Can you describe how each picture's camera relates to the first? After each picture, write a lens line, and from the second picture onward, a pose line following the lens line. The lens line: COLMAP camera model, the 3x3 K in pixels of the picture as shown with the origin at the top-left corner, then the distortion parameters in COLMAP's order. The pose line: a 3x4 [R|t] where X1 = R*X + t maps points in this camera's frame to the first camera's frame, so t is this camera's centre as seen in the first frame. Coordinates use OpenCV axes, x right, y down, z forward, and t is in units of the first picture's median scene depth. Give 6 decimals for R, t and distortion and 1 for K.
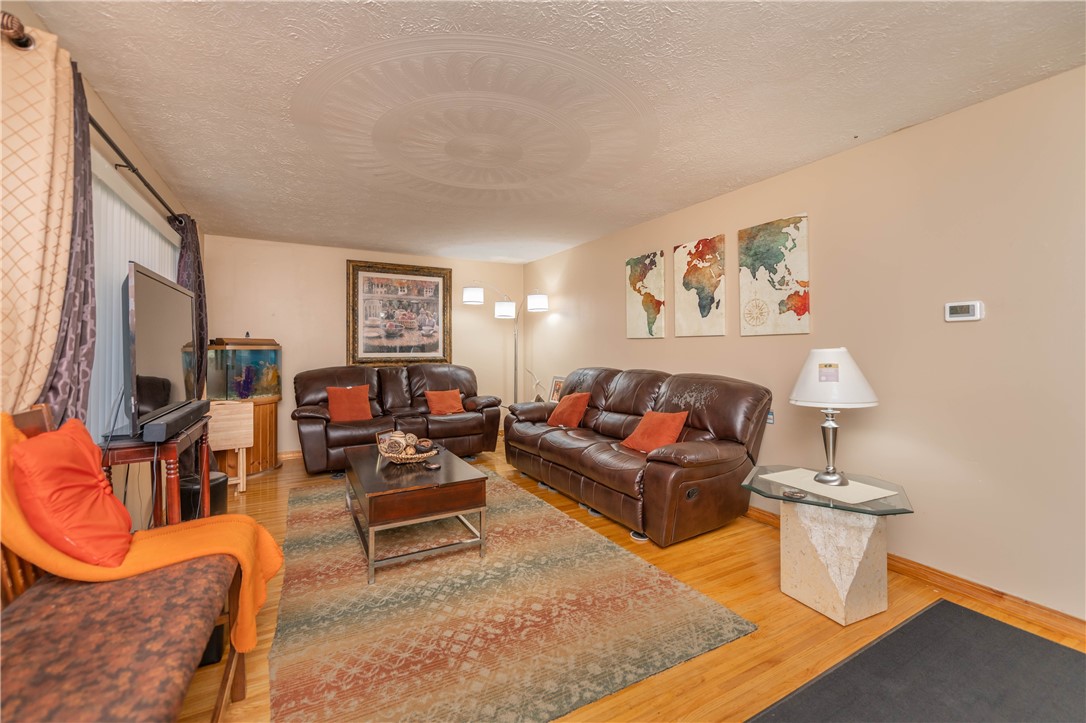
lens RADIAL K [[439.0, 0, 540.4], [0, 439.0, 351.1], [0, 0, 1]] dist [-0.000791, 0.000332]
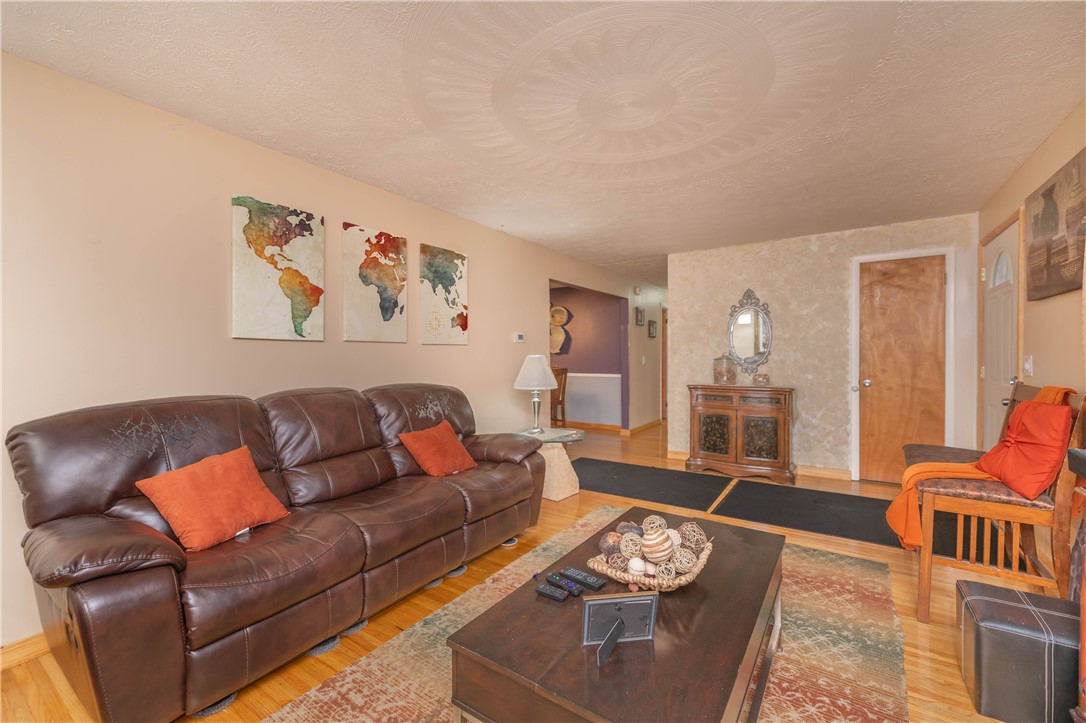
lens RADIAL K [[439.0, 0, 568.5], [0, 439.0, 362.7], [0, 0, 1]] dist [-0.000791, 0.000332]
pose [[-0.468102, 0.004072, 0.883665, -0.607937], [0.024183, 0.999674, 0.008203, 0.009469], [-0.883344, 0.025210, -0.468047, 1.135270]]
